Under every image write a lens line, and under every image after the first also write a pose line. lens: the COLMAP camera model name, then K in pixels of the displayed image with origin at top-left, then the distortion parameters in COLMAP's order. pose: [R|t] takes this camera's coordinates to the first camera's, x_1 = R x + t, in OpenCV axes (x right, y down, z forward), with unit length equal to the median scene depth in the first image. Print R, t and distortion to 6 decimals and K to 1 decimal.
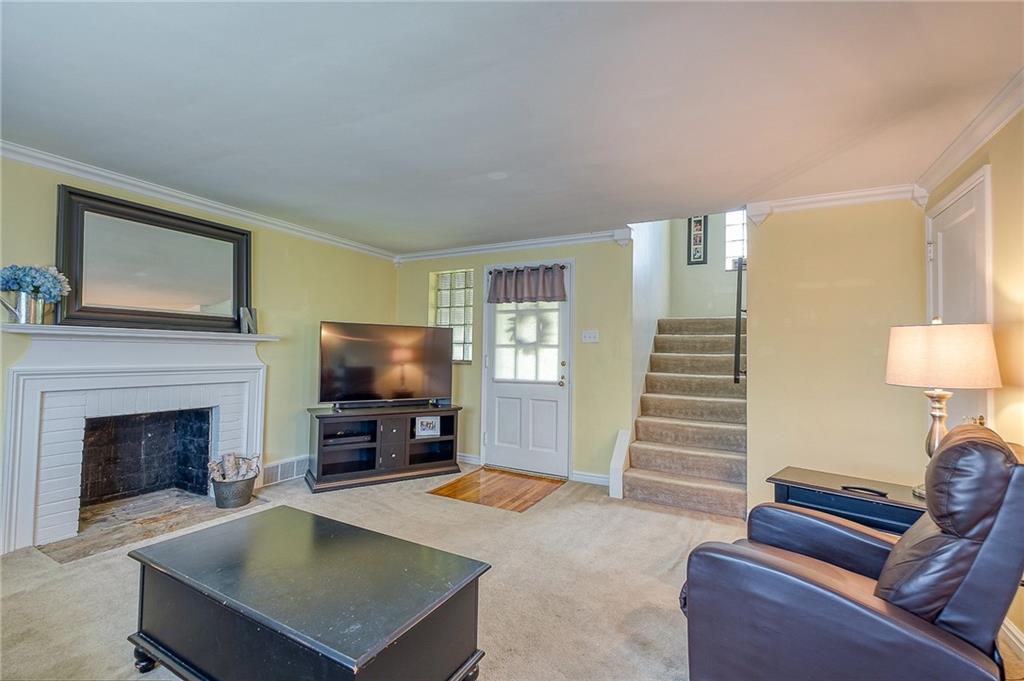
lens RADIAL K [[447.4, 0, 512.0], [0, 447.4, 340.5], [0, 0, 1]] dist [-0.000021, -0.000360]
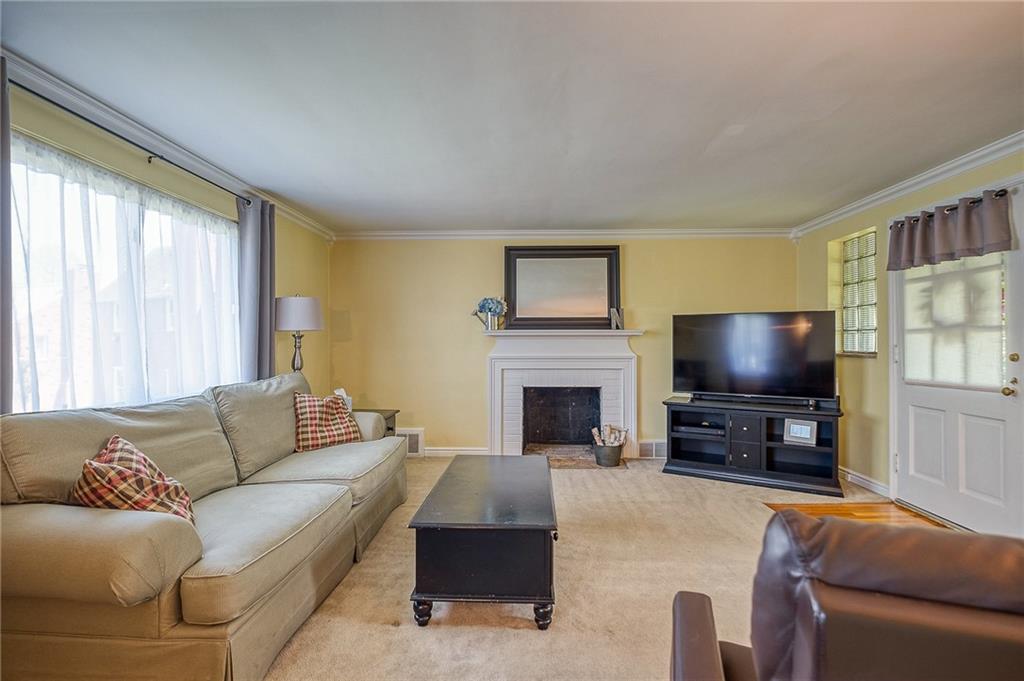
lens RADIAL K [[463.3, 0, 512.0], [0, 463.3, 340.5], [0, 0, 1]] dist [0.000260, 0.000039]
pose [[0.447475, -0.020677, -0.894057, 0.353721], [0.033868, 0.999407, -0.006162, 0.011168], [0.893655, -0.027523, 0.447910, 0.146662]]
